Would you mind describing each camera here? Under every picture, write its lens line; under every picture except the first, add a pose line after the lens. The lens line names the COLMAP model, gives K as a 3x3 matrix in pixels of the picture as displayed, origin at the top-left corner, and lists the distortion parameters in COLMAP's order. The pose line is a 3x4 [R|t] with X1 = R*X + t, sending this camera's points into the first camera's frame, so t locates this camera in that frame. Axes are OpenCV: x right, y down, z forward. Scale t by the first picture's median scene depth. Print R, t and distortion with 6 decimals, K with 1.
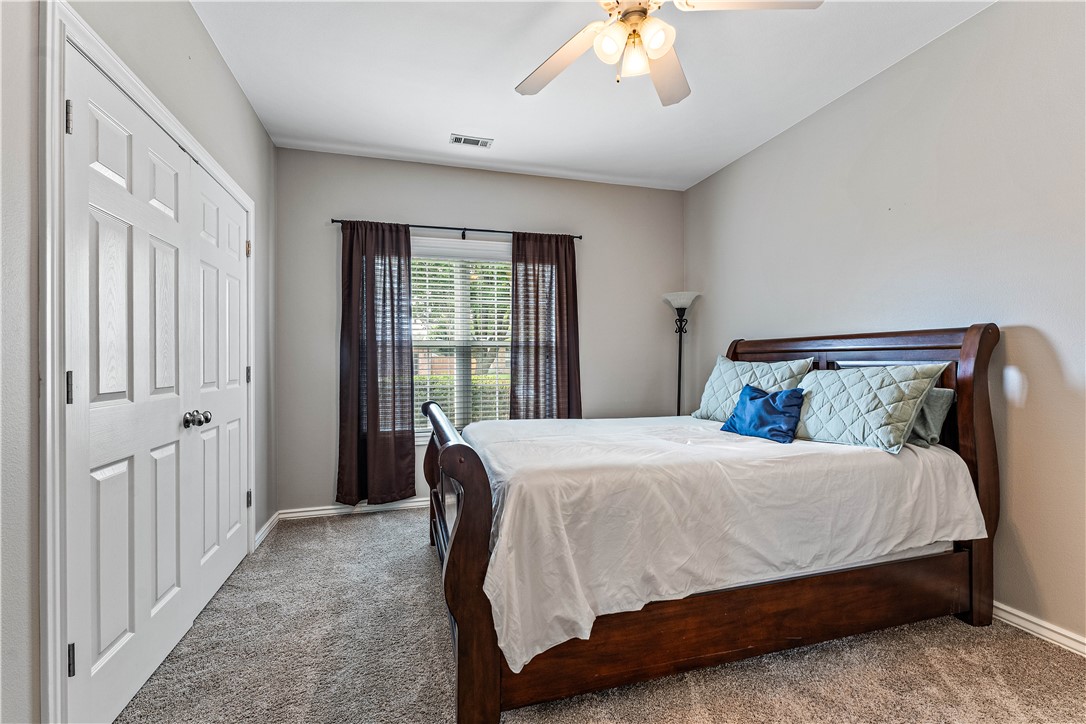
lens RADIAL K [[467.2, 0, 545.6], [0, 467.2, 359.9], [0, 0, 1]] dist [-0.002530, -0.000319]
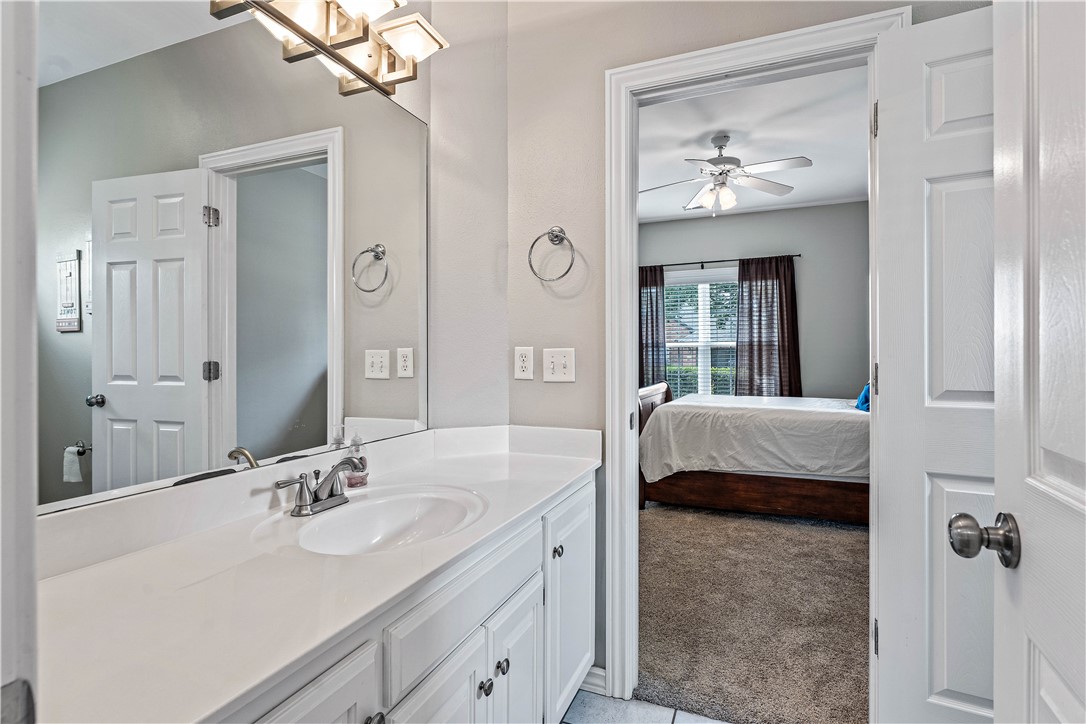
lens RADIAL K [[532.4, 0, 541.8], [0, 532.4, 359.4], [0, 0, 1]] dist [-0.003761, -0.000086]
pose [[0.784815, 0.004893, -0.619711, 0.458220], [0.000065, 0.999968, 0.007977, -0.001118], [0.619730, -0.006300, 0.784790, -0.574192]]
